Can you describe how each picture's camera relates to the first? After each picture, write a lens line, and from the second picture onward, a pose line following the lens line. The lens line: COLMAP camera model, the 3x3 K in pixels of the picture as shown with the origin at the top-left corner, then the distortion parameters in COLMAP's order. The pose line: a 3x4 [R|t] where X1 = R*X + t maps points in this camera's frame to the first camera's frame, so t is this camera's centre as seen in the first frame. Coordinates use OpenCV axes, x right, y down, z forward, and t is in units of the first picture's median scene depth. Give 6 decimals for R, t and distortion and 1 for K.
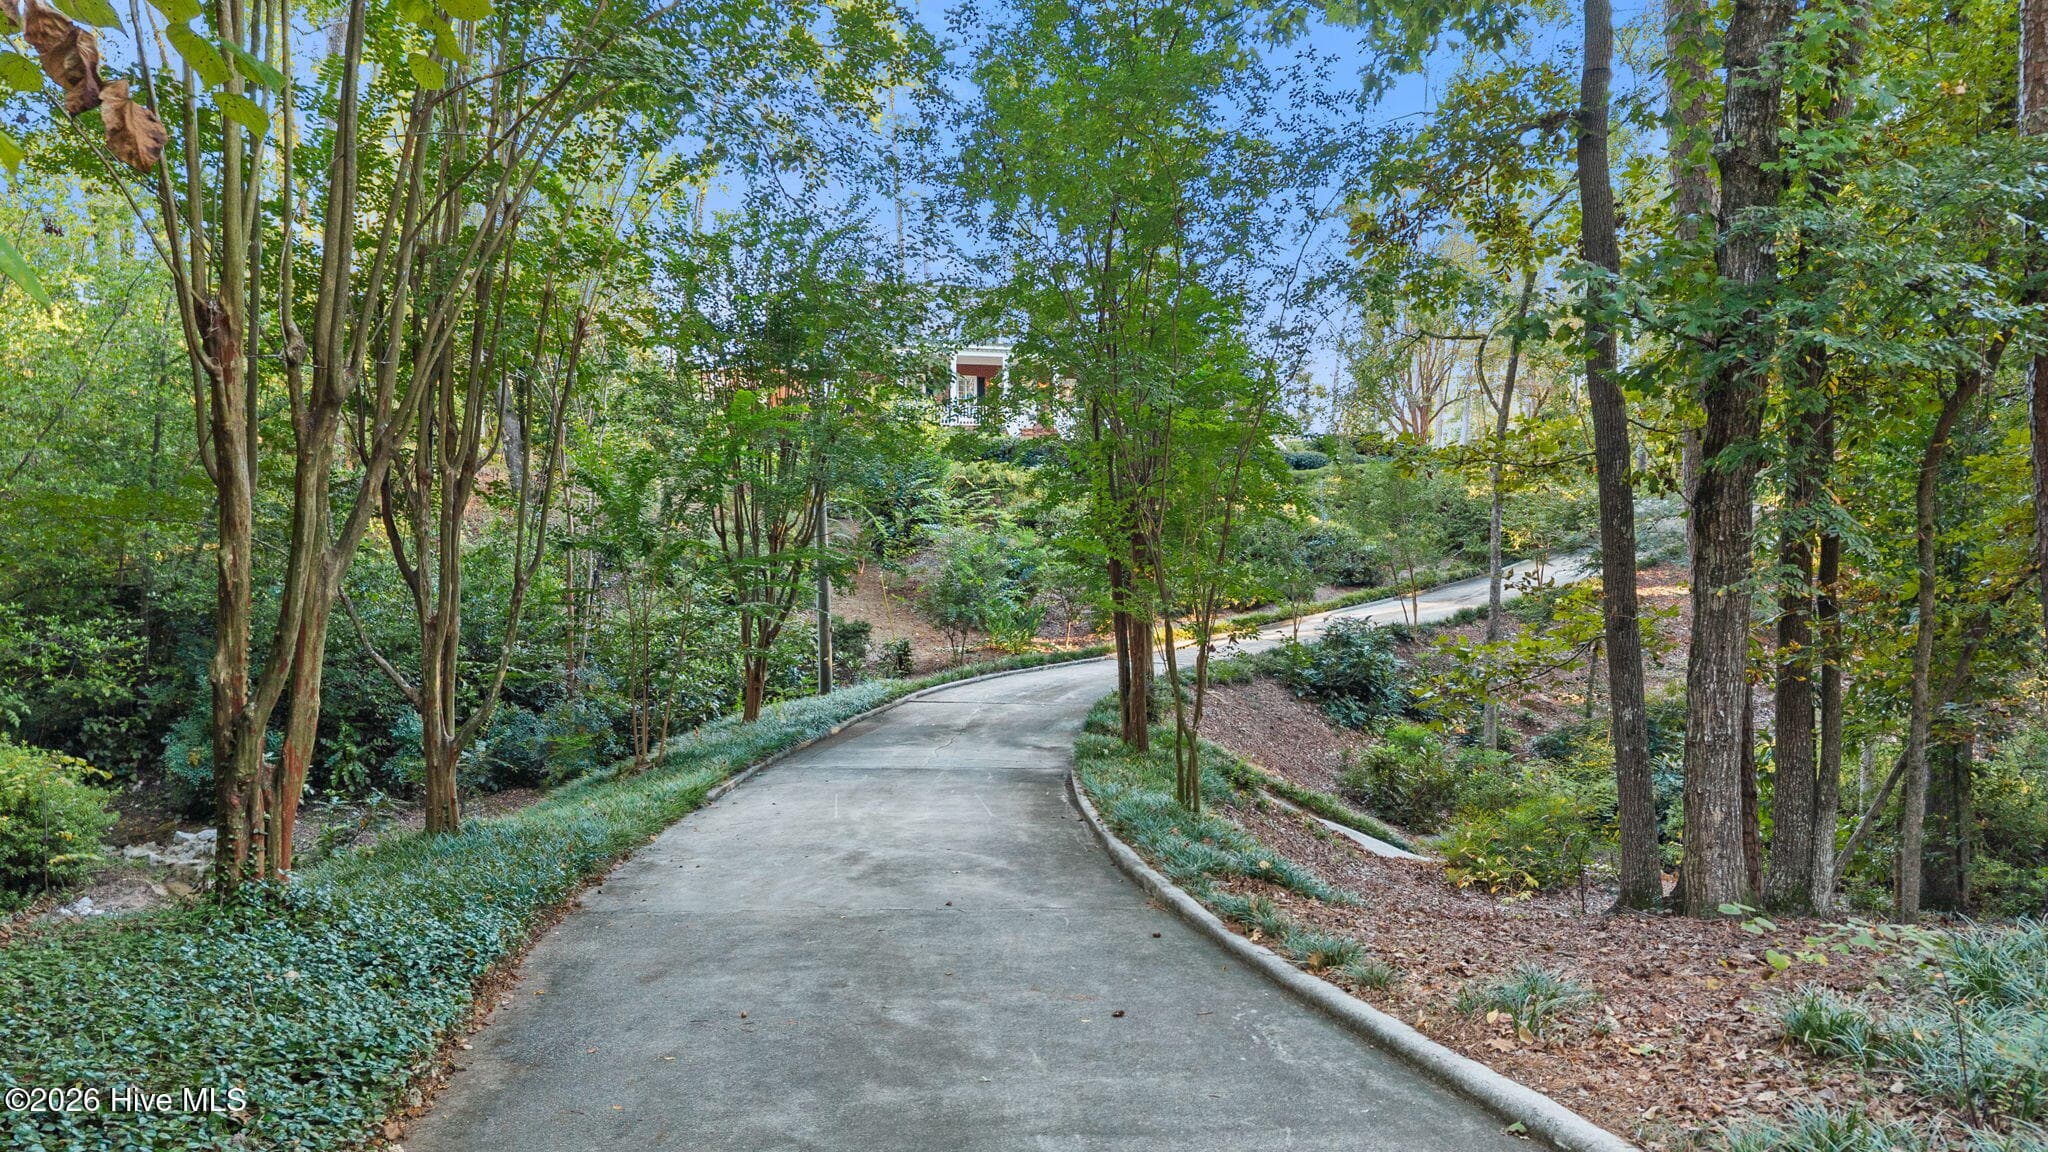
lens RADIAL K [[1357.8, 0, 1024.0], [0, 1357.8, 576.0], [0, 0, 1]] dist [0.044718, -0.002185]
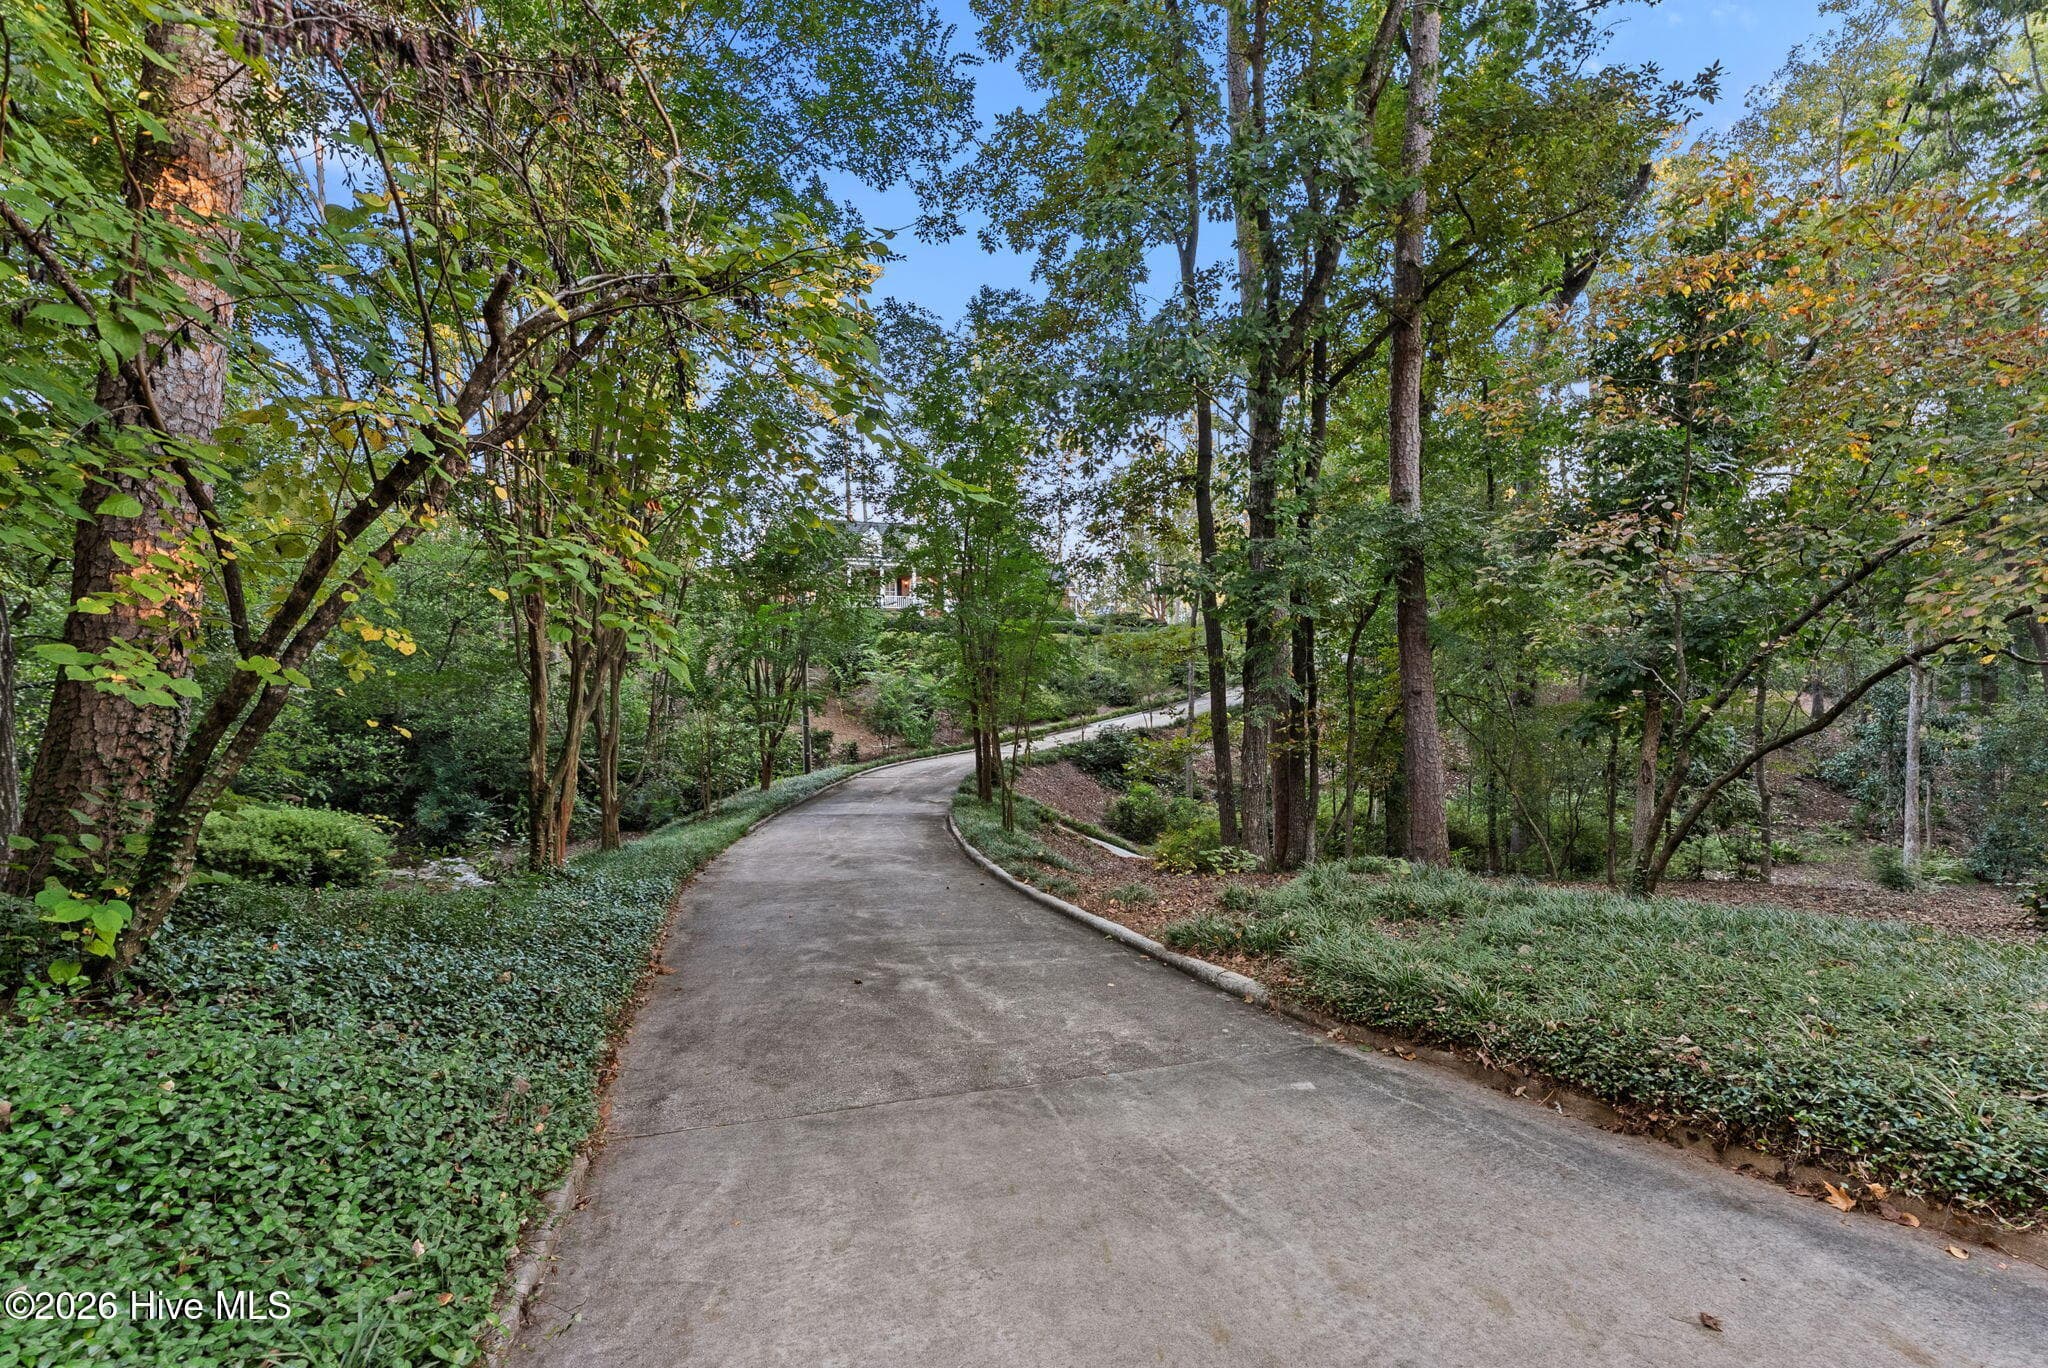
lens RADIAL K [[925.0, 0, 1024.0], [0, 925.0, 684.0], [0, 0, 1]] dist [0.000799, 0.000172]
pose [[0.994978, -0.007956, 0.099773, 0.010434], [0.008791, 0.999930, -0.007933, -0.016264], [-0.099703, 0.008770, 0.994979, -0.207614]]
